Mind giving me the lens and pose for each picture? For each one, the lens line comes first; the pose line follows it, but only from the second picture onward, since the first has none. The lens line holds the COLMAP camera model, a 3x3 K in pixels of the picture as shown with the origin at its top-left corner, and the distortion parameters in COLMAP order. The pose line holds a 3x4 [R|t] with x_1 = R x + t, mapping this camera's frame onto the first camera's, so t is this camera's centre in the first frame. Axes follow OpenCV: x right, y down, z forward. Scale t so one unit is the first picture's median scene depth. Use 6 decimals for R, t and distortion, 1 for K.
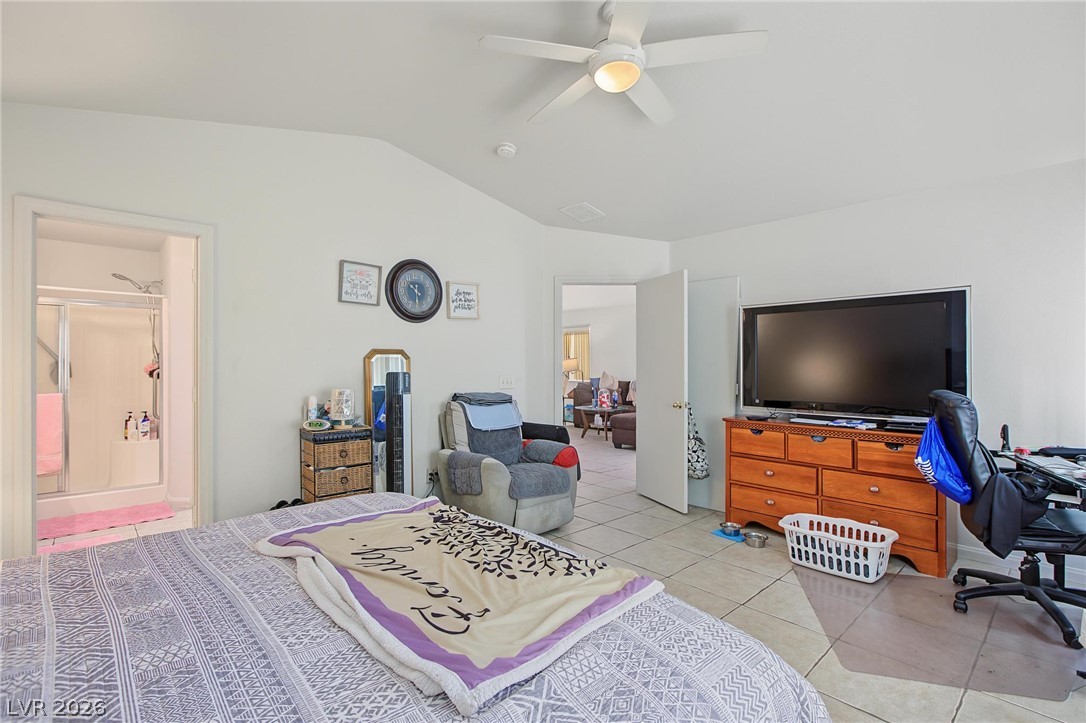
lens RADIAL K [[495.5, 0, 539.1], [0, 495.5, 361.1], [0, 0, 1]] dist [-0.011502, 0.001571]
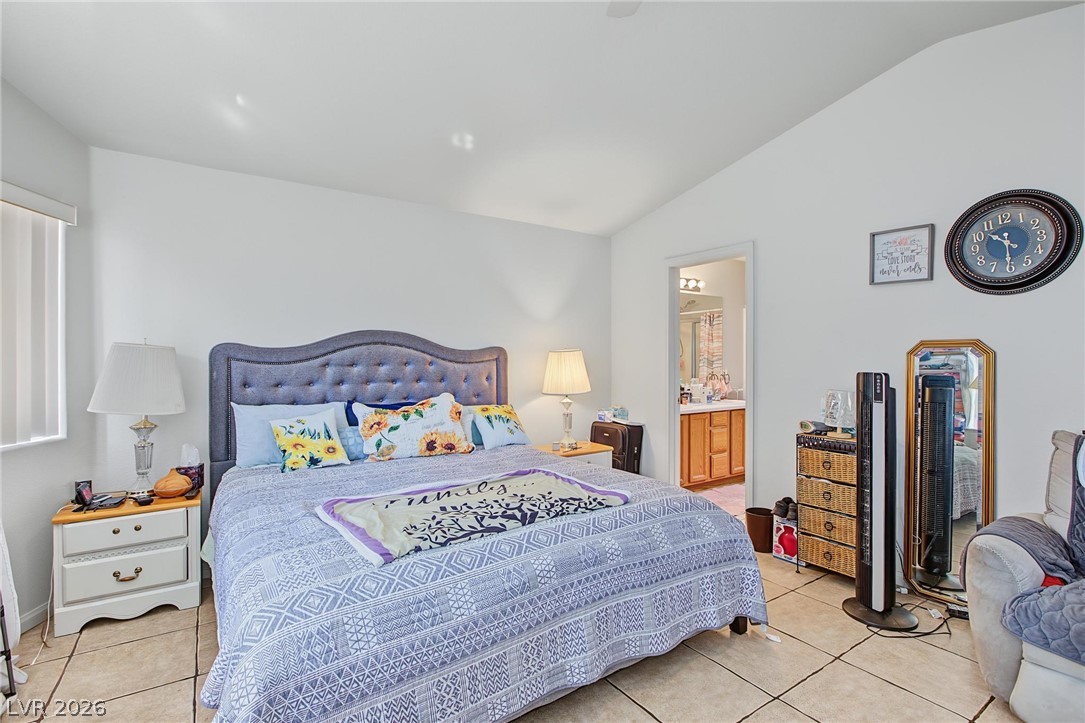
lens RADIAL K [[501.5, 0, 545.7], [0, 501.5, 362.1], [0, 0, 1]] dist [-0.017158, 0.000078]
pose [[-0.148412, 0.004571, -0.988915, 0.440554], [0.004670, 0.999981, 0.003921, 0.001527], [0.988915, -0.004036, -0.148430, 0.527270]]
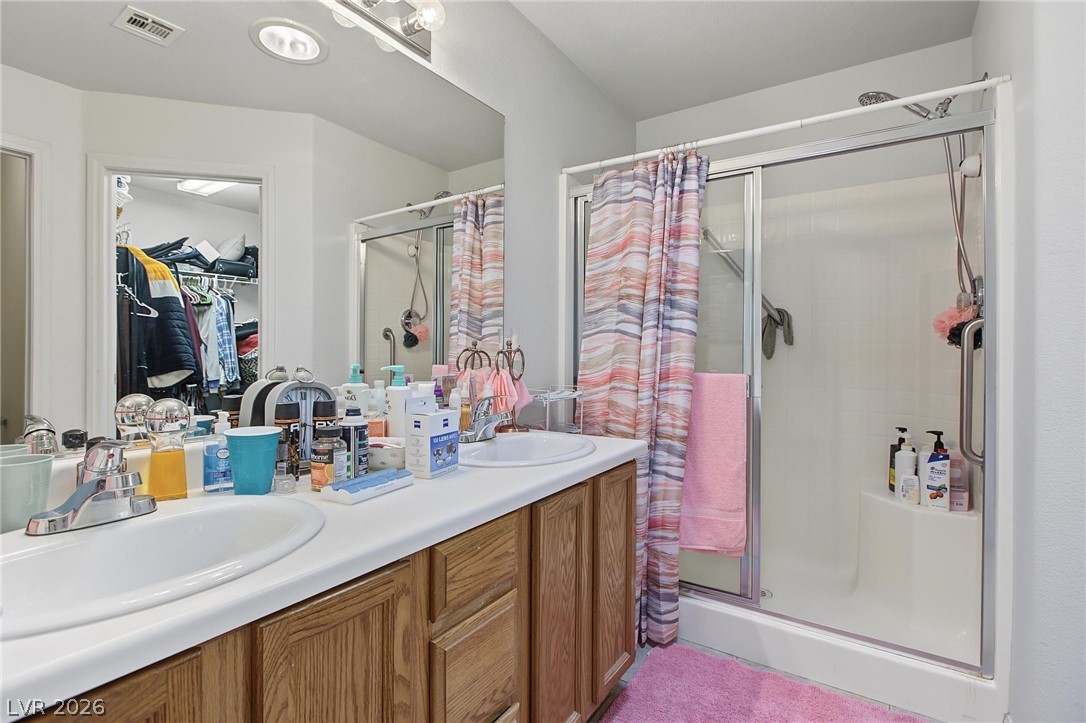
lens RADIAL K [[519.1, 0, 543.8], [0, 519.1, 355.4], [0, 0, 1]] dist [0.039963, 0.000238]
pose [[0.249788, 0.009704, -0.968252, -0.582035], [-0.001276, 0.999952, 0.009693, 0.044733], [0.968300, -0.001185, 0.249788, 0.731742]]
